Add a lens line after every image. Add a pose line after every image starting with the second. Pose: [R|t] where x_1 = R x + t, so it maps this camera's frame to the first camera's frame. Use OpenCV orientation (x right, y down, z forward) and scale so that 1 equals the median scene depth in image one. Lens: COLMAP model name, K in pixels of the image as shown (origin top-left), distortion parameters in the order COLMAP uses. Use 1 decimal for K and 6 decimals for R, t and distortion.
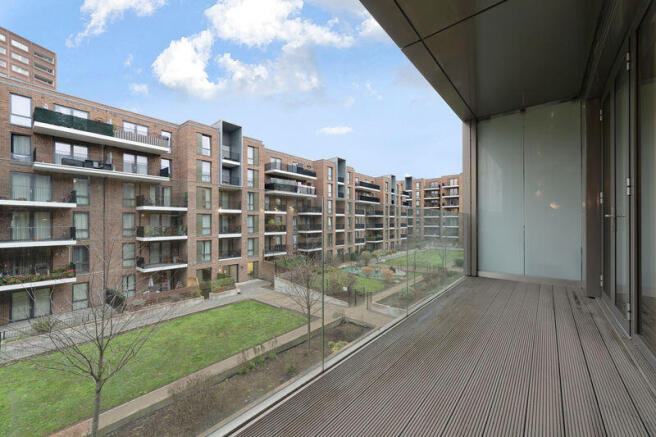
lens RADIAL K [[256.5, 0, 324.4], [0, 256.5, 221.8], [0, 0, 1]] dist [0.001536, 0.000301]
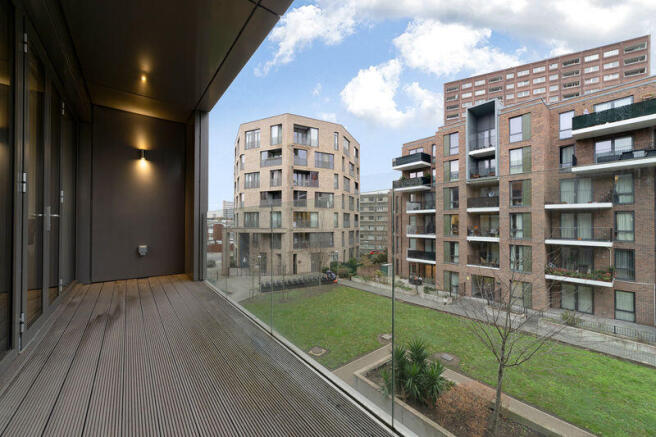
lens RADIAL K [[256.5, 0, 325.0], [0, 256.5, 220.1], [0, 0, 1]] dist [0.001536, 0.000301]
pose [[-0.193711, -0.010570, -0.981002, 0.136112], [0.001186, 0.999939, -0.011008, 0.000414], [0.981058, -0.003296, -0.193686, 0.162077]]
